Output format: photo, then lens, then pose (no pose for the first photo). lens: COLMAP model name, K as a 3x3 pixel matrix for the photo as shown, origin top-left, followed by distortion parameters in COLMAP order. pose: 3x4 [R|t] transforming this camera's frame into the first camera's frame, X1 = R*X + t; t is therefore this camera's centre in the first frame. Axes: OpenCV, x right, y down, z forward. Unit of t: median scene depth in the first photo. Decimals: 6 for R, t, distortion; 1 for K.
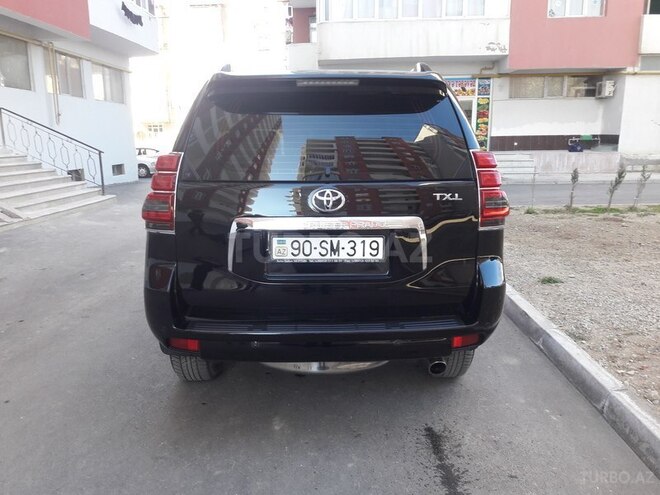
lens RADIAL K [[504.6, 0, 331.7], [0, 504.6, 246.3], [0, 0, 1]] dist [0.010296, -0.036496]
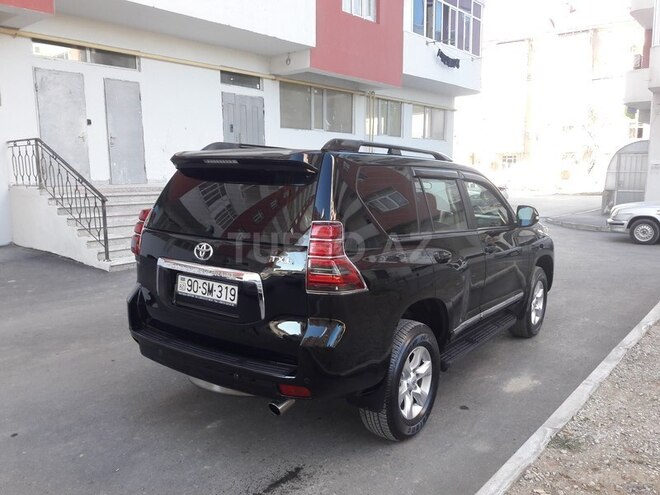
lens RADIAL K [[504.6, 0, 329.1], [0, 504.6, 248.9], [0, 0, 1]] dist [0.010296, -0.036496]
pose [[0.816972, 0.099529, -0.568023, 0.913079], [-0.132833, 0.990985, -0.017411, -0.109587], [0.561170, 0.089676, 0.822828, 0.107876]]
